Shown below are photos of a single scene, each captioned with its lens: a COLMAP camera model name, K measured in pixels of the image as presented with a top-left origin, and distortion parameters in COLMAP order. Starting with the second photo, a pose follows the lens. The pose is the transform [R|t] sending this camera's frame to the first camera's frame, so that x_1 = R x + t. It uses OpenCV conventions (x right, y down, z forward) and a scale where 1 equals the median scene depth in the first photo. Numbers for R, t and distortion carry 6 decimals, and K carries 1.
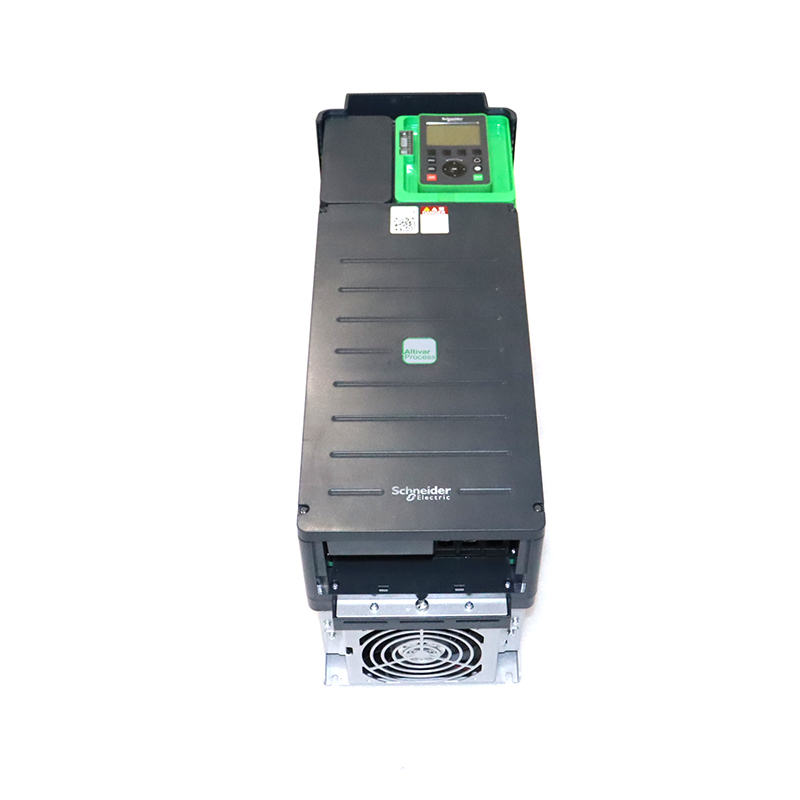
lens RADIAL K [[1191.7, 0, 404.0], [0, 1191.7, 399.6], [0, 0, 1]] dist [-0.214828, 0.000000]
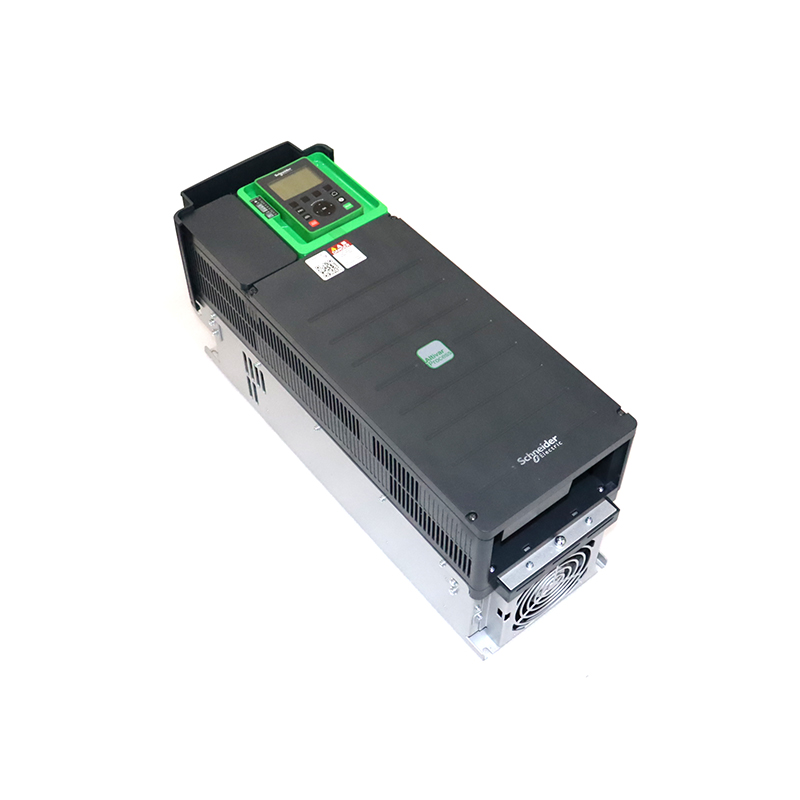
lens RADIAL K [[1057.4, 0, 401.2], [0, 1057.4, 398.6], [0, 0, 1]] dist [-0.200916, 0.000000]
pose [[0.784804, -0.478418, 0.393953, -0.375600], [0.477844, 0.871913, 0.106928, -0.111804], [-0.394649, 0.104330, 0.912890, 0.095875]]
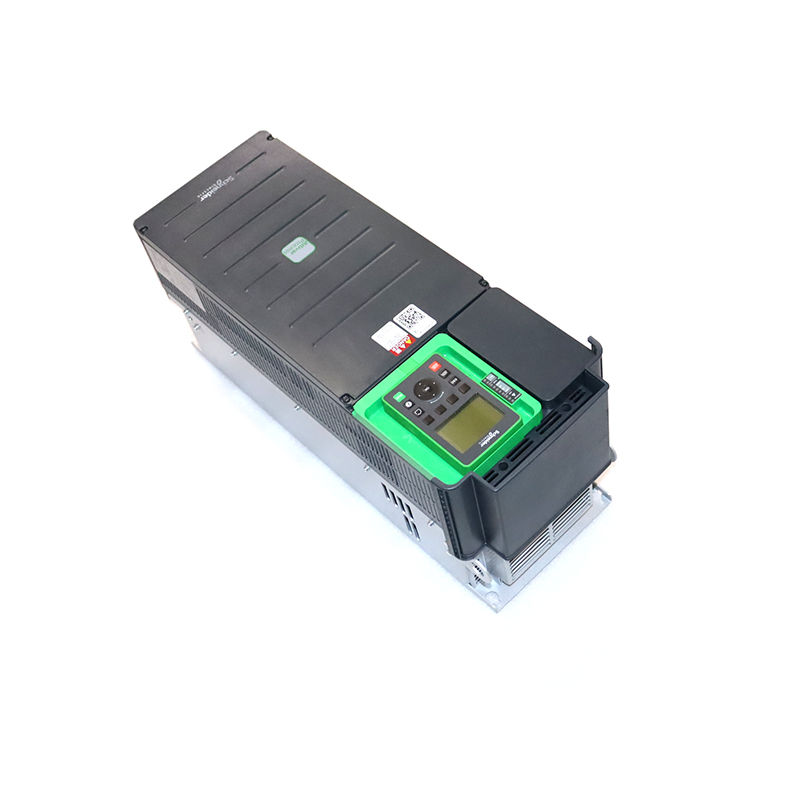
lens RADIAL K [[1101.4, 0, 397.7], [0, 1101.4, 401.9], [0, 0, 1]] dist [-0.133952, 0.000000]
pose [[-0.722899, 0.631102, -0.281296, 0.311133], [-0.413735, -0.069309, 0.907755, -0.978714], [0.553390, 0.772597, 0.311212, 0.733509]]
